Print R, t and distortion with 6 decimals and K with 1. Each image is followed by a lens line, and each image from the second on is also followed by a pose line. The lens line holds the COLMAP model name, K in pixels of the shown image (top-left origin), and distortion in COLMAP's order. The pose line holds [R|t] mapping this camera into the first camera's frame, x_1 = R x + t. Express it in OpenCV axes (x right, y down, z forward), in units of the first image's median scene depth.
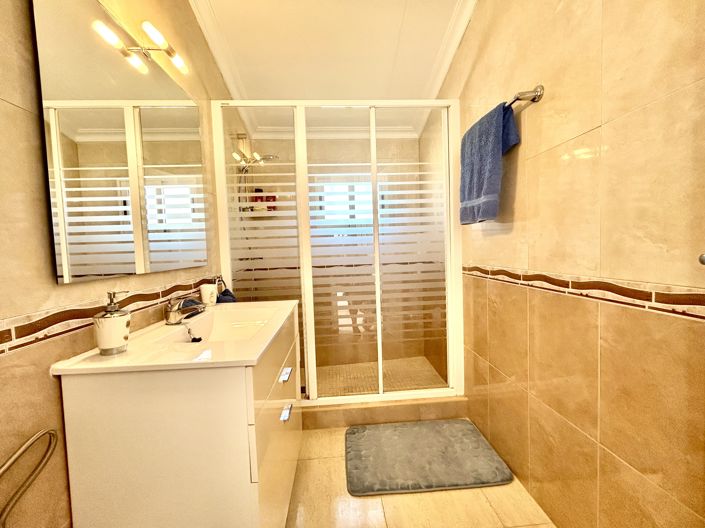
lens RADIAL K [[284.0, 0, 352.5], [0, 284.0, 264.8], [0, 0, 1]] dist [0.000269, 0.000381]
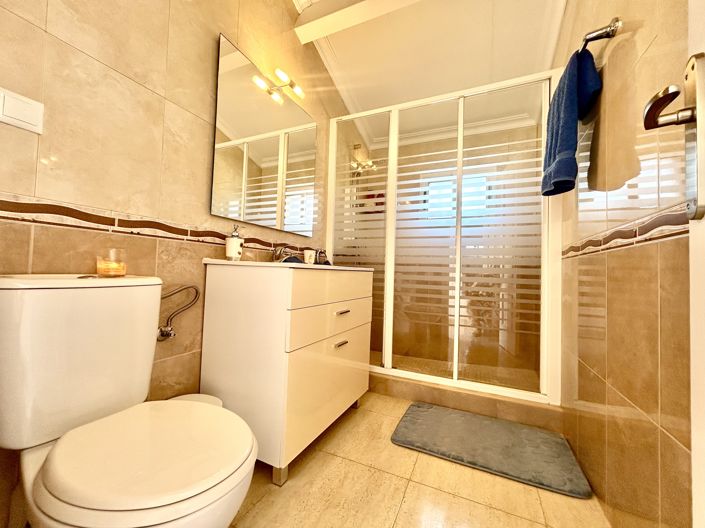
lens RADIAL K [[284.0, 0, 351.3], [0, 284.0, 262.7], [0, 0, 1]] dist [0.000269, 0.000381]
pose [[0.878899, 0.049496, -0.474433, 0.255427], [-0.089791, 0.993989, -0.062640, 0.166640], [0.468481, 0.097654, 0.878060, -0.060111]]
